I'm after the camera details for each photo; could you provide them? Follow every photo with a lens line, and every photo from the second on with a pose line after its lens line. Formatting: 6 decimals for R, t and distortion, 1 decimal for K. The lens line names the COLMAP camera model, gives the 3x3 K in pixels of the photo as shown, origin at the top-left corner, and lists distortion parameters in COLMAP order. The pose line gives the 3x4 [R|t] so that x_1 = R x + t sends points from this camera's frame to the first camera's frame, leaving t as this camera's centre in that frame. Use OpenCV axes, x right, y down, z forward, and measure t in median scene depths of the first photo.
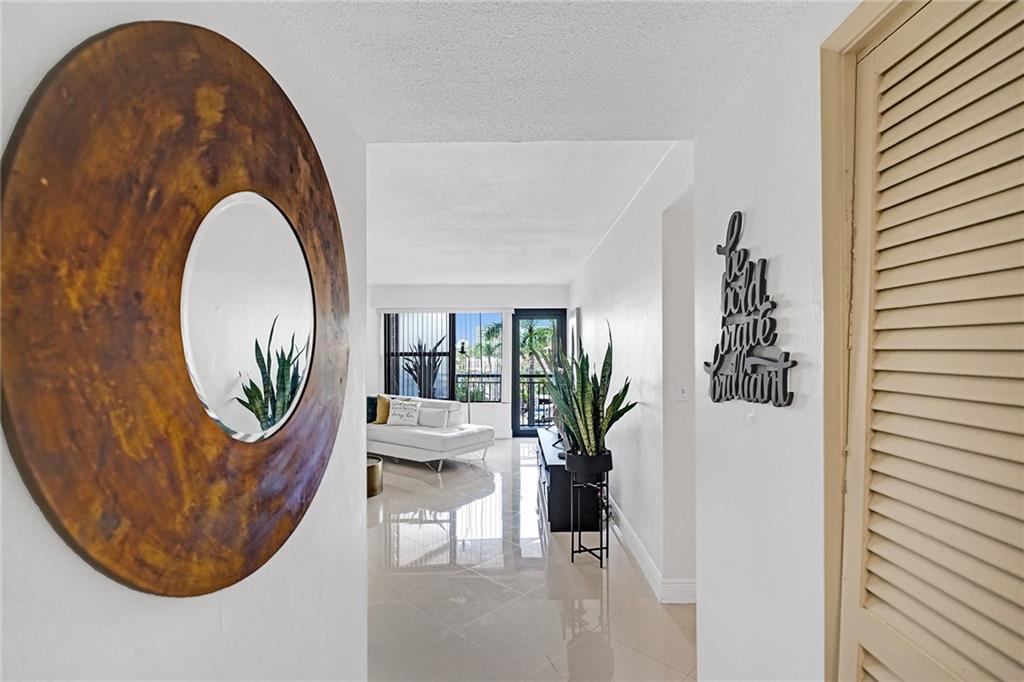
lens RADIAL K [[477.3, 0, 506.2], [0, 477.3, 353.6], [0, 0, 1]] dist [-0.010483, 0.002750]
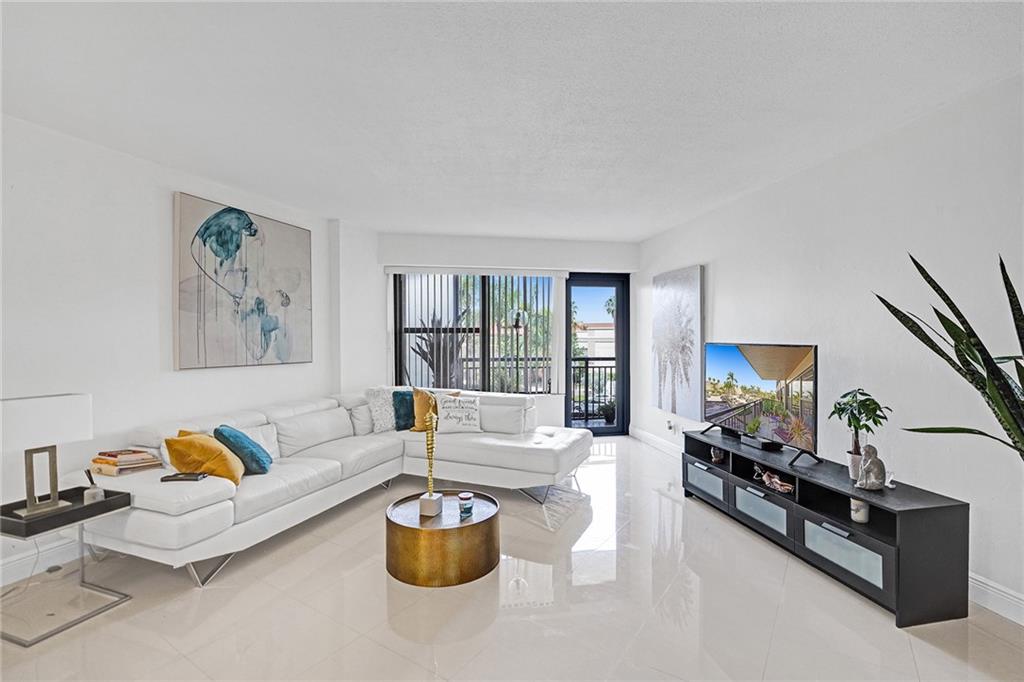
lens RADIAL K [[477.3, 0, 511.6], [0, 477.3, 345.3], [0, 0, 1]] dist [-0.010483, 0.002750]
pose [[0.979921, -0.002456, 0.199369, -0.222628], [-0.000845, 0.999864, 0.016471, 0.012047], [-0.199382, -0.016308, 0.979786, 0.256800]]
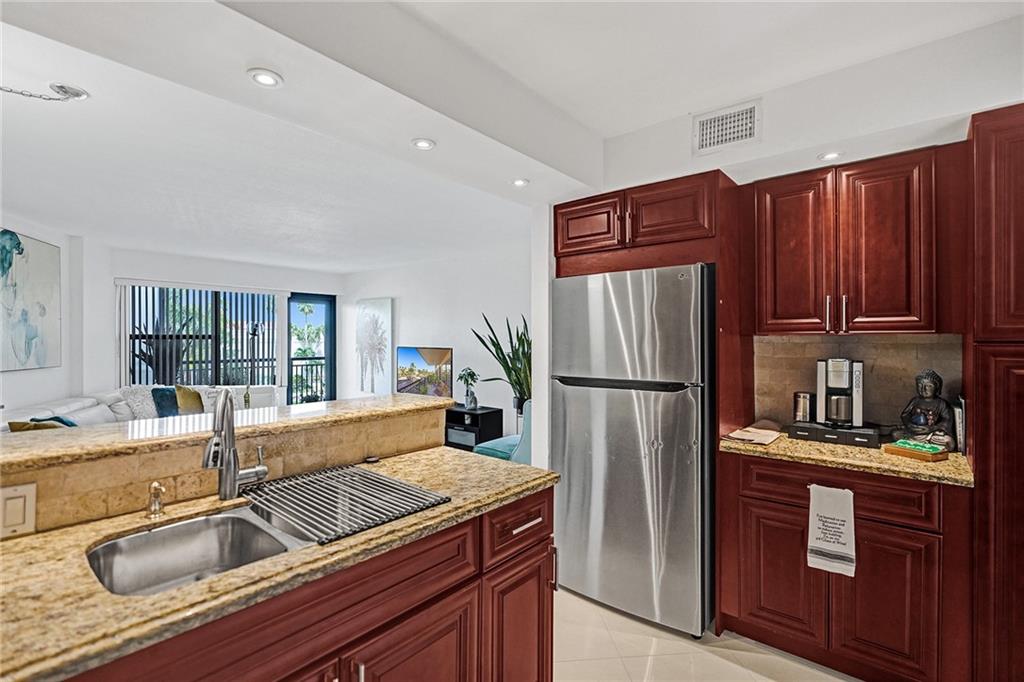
lens RADIAL K [[477.3, 0, 510.7], [0, 477.3, 335.4], [0, 0, 1]] dist [-0.010483, 0.002750]
pose [[0.635186, 0.006768, 0.772330, -0.449279], [-0.001584, 0.999971, -0.007460, 0.004001], [-0.772358, 0.003515, 0.635178, 0.011545]]
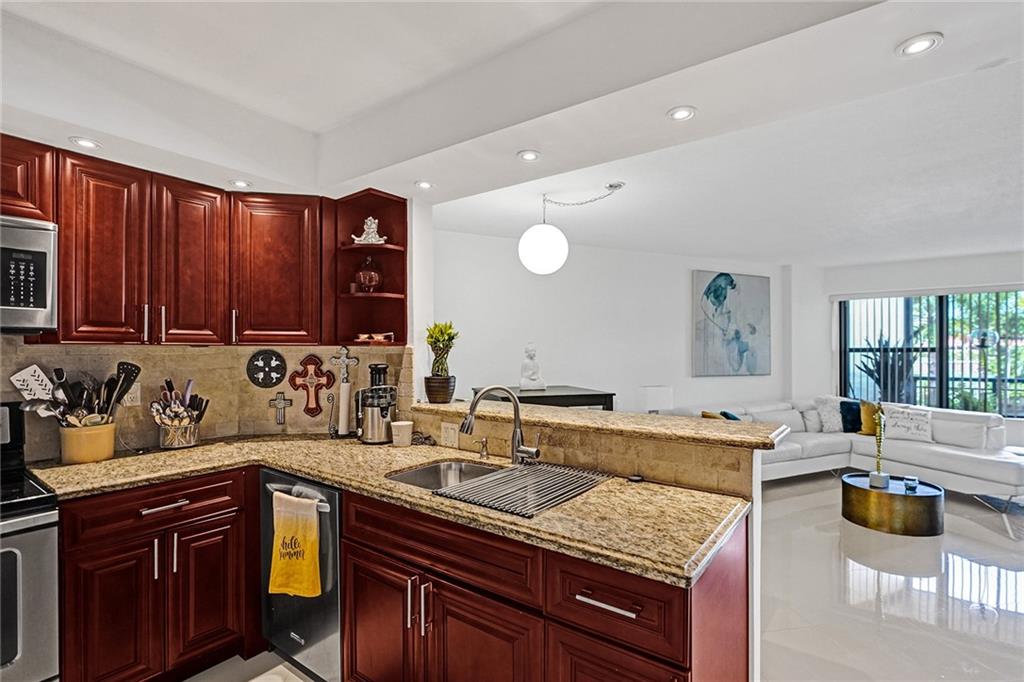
lens RADIAL K [[477.3, 0, 521.8], [0, 477.3, 349.7], [0, 0, 1]] dist [-0.010483, 0.002750]
pose [[0.823255, 0.002074, -0.567668, -0.237224], [-0.002979, 0.999995, -0.000667, 0.003023], [0.567664, 0.002240, 0.823257, -0.002398]]
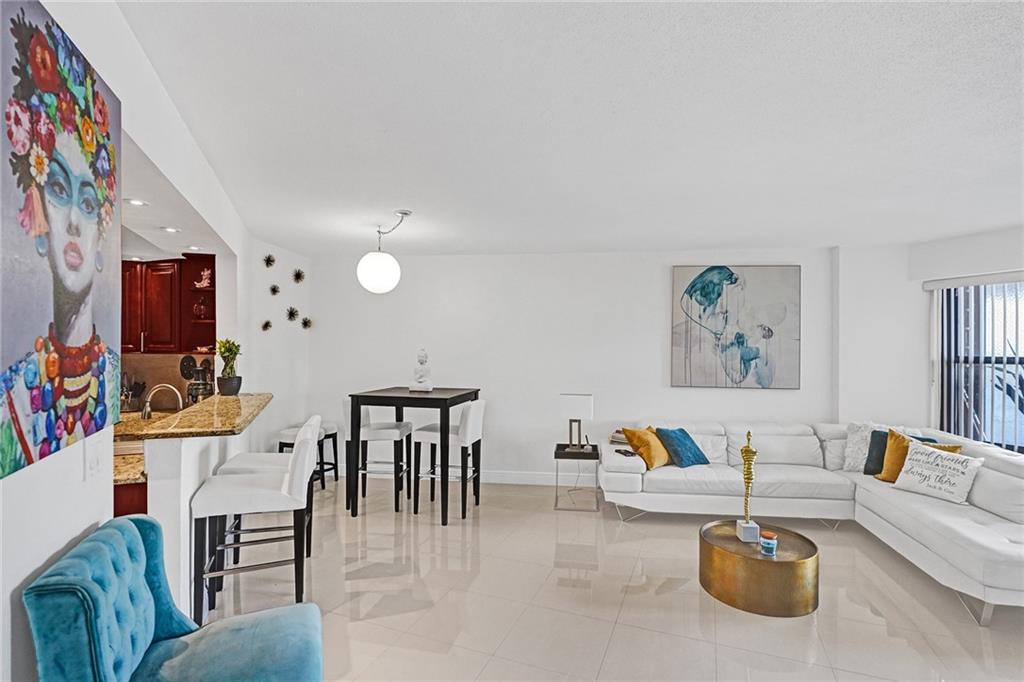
lens RADIAL K [[477.3, 0, 520.7], [0, 477.3, 346.5], [0, 0, 1]] dist [-0.010483, 0.002750]
pose [[0.412623, 0.000673, -0.910902, 0.060091], [-0.007385, 0.999969, -0.002607, -0.008411], [0.910872, 0.007803, 0.412615, 0.291978]]
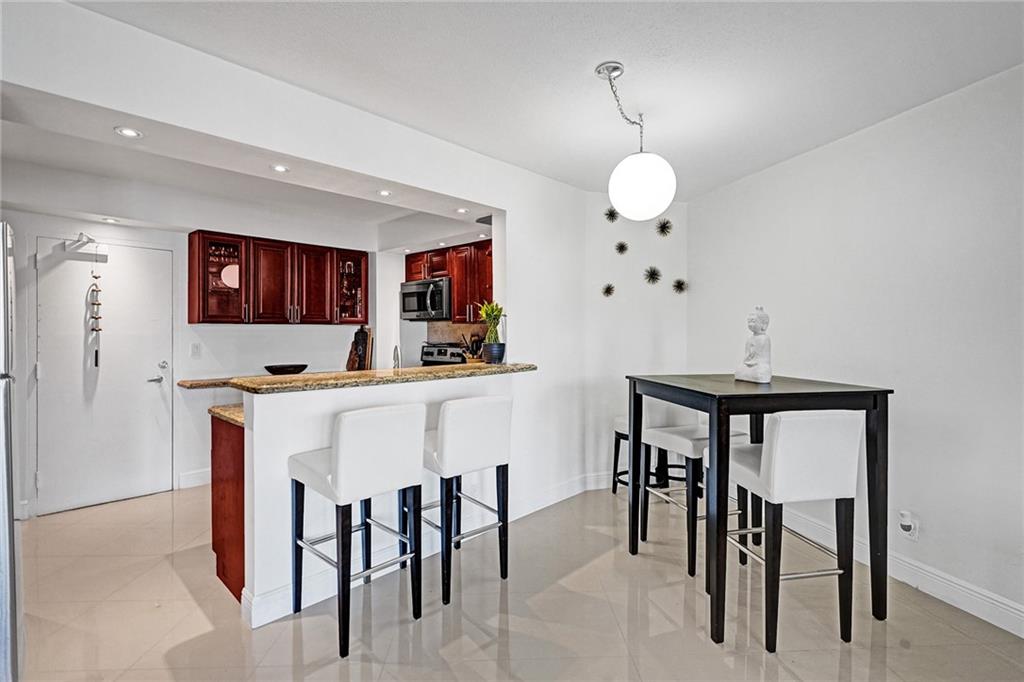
lens RADIAL K [[477.3, 0, 517.4], [0, 477.3, 334.8], [0, 0, 1]] dist [-0.010483, 0.002750]
pose [[-0.667889, 0.002660, -0.744256, -0.165863], [-0.000967, 0.999990, 0.004441, 0.011730], [0.744260, 0.003686, -0.667879, 0.517162]]
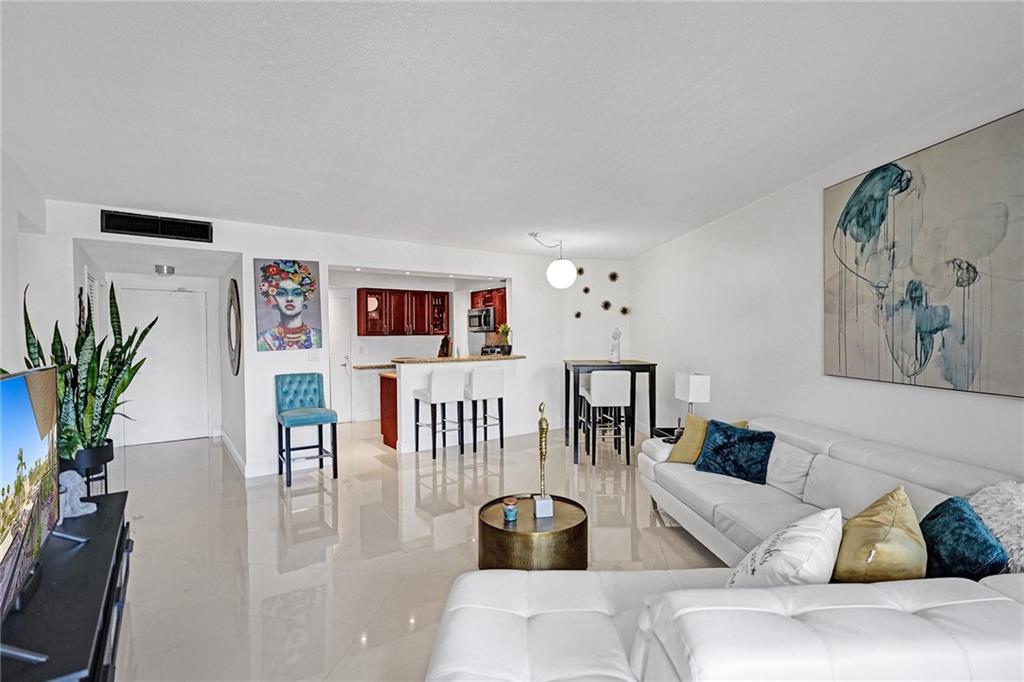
lens RADIAL K [[477.3, 0, 523.8], [0, 477.3, 343.5], [0, 0, 1]] dist [-0.010483, 0.002750]
pose [[-0.786891, 0.015597, -0.616895, 0.024697], [0.007939, 0.999854, 0.015152, 0.005876], [0.617041, 0.007025, -0.786900, 0.892471]]
